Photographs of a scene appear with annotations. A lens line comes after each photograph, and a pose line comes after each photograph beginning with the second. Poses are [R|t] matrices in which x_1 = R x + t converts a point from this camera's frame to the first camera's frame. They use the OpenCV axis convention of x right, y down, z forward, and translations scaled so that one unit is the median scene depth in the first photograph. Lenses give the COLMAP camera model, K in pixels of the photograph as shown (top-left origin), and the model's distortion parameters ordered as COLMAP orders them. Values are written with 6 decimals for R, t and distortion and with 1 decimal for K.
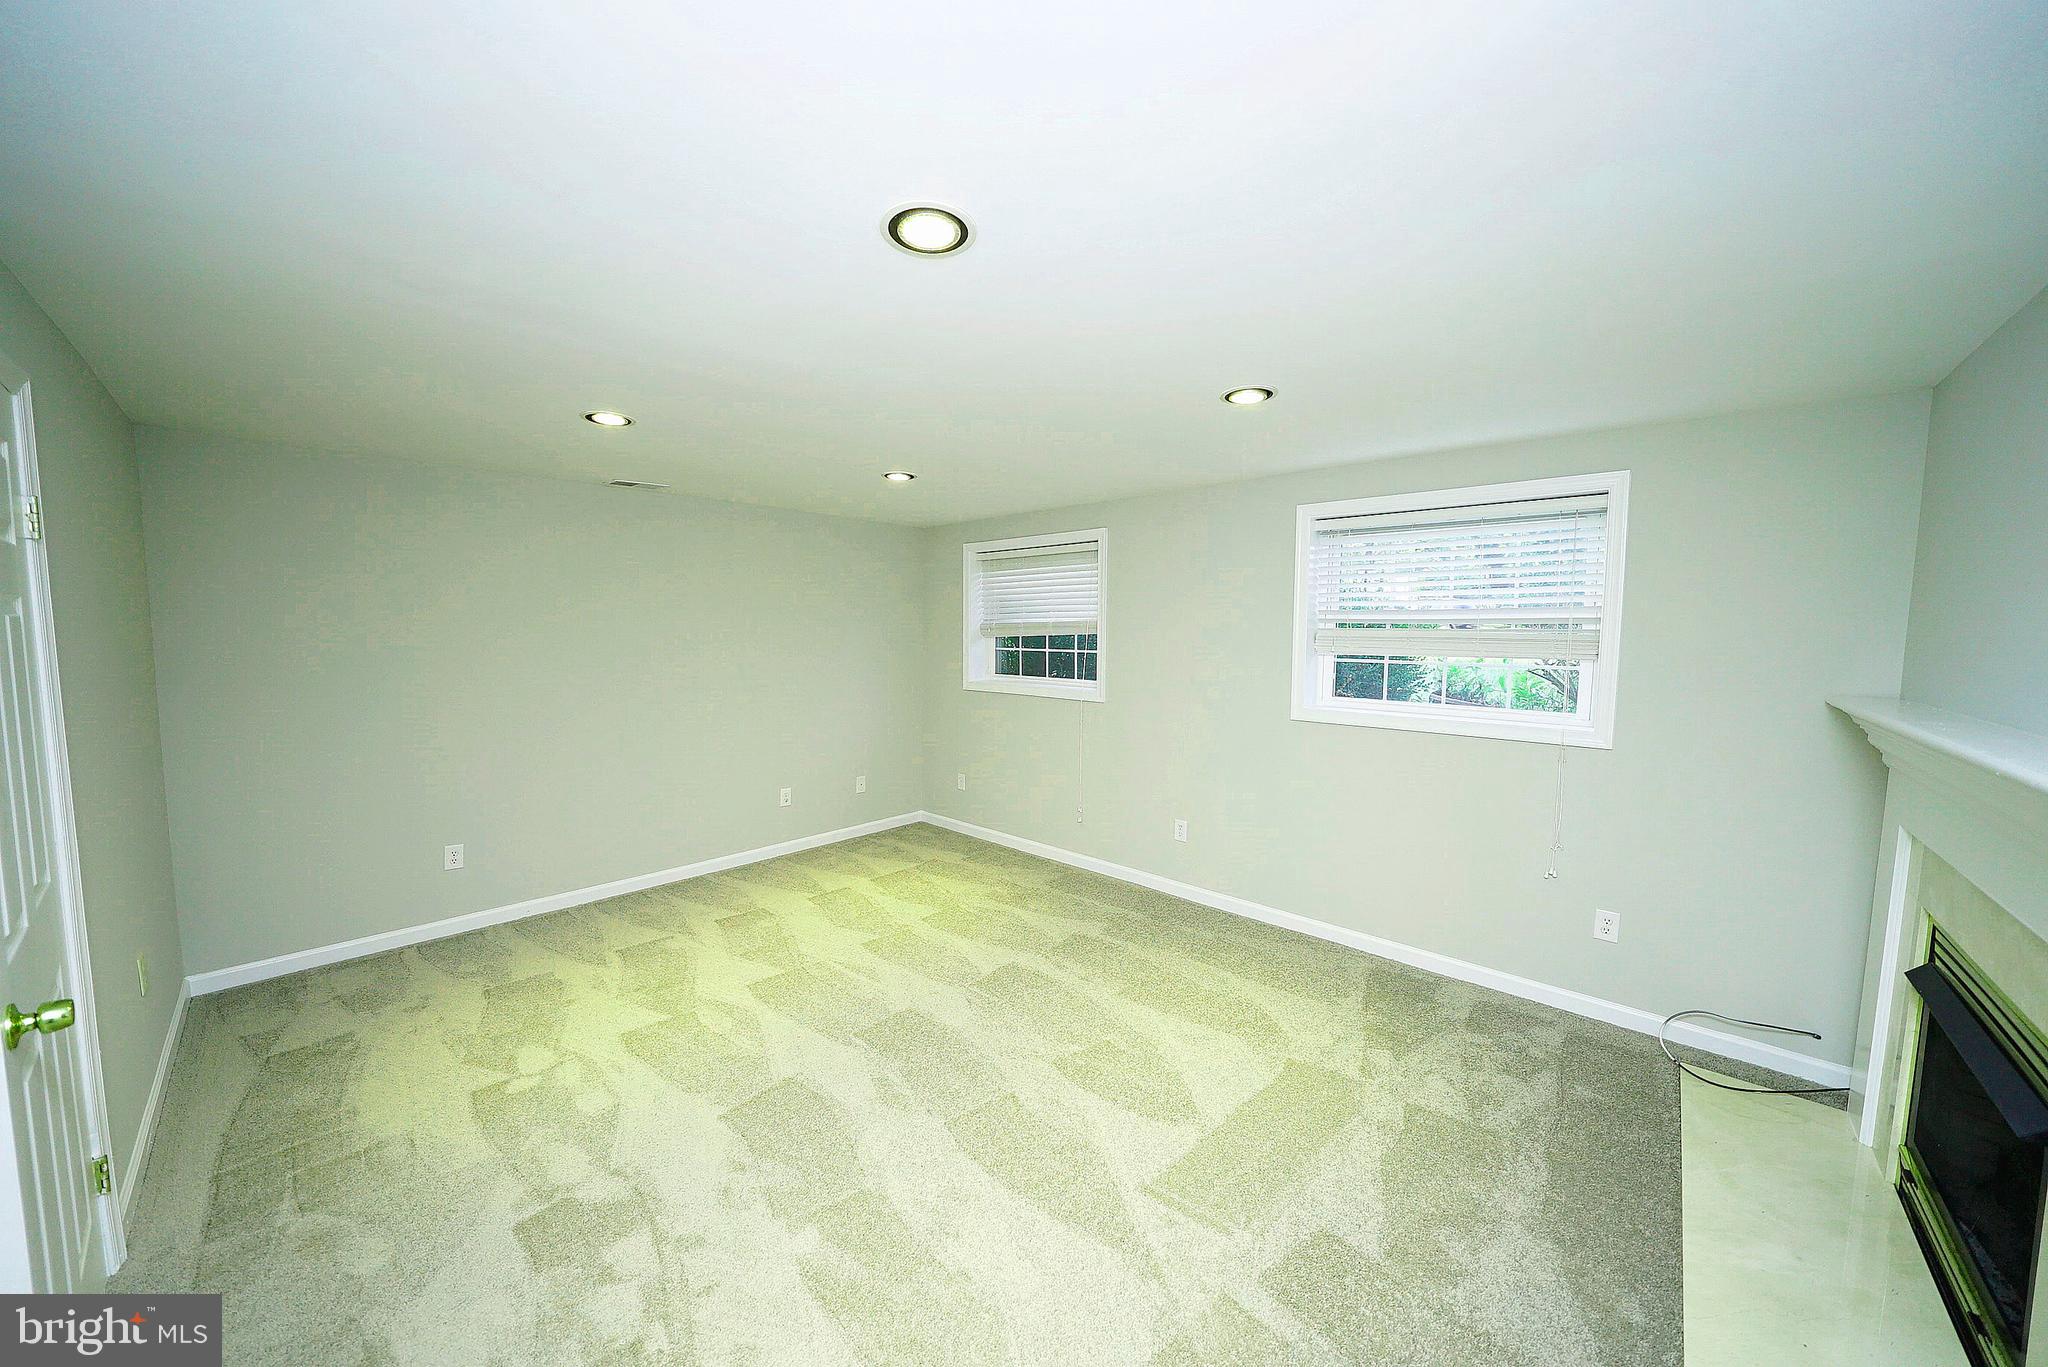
lens RADIAL K [[715.2, 0, 1021.5], [0, 715.2, 684.5], [0, 0, 1]] dist [-0.020010, -0.000026]
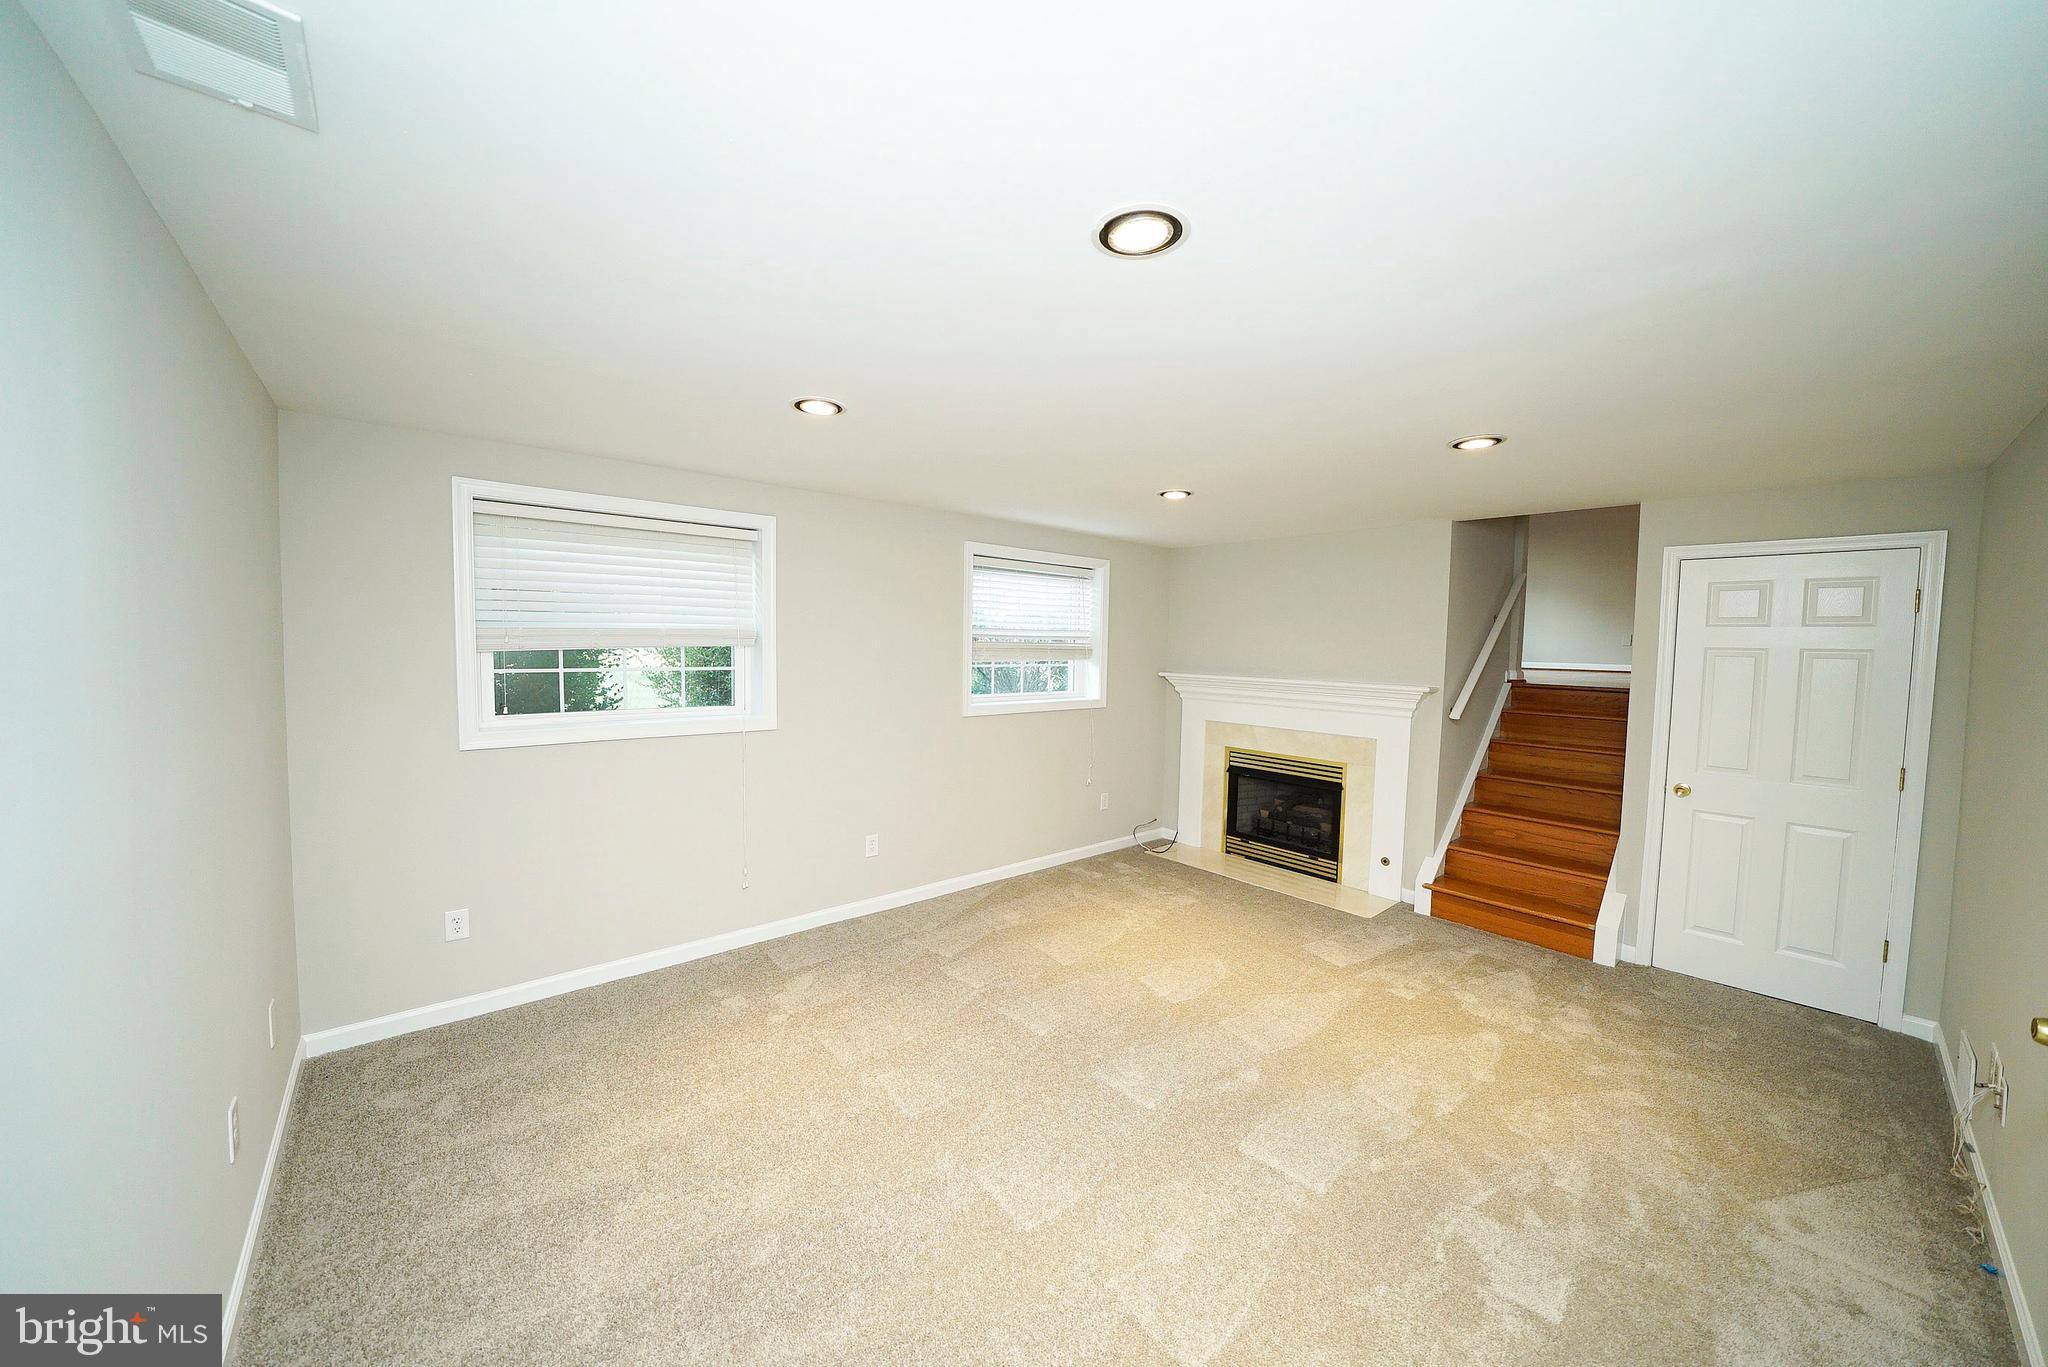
lens RADIAL K [[715.2, 0, 1021.5], [0, 715.2, 684.5], [0, 0, 1]] dist [-0.020010, -0.000026]
pose [[0.101047, -0.060996, 0.993010, -0.561805], [0.063188, 0.996497, 0.054781, -0.044891], [-0.992873, 0.057211, 0.104547, 0.532954]]
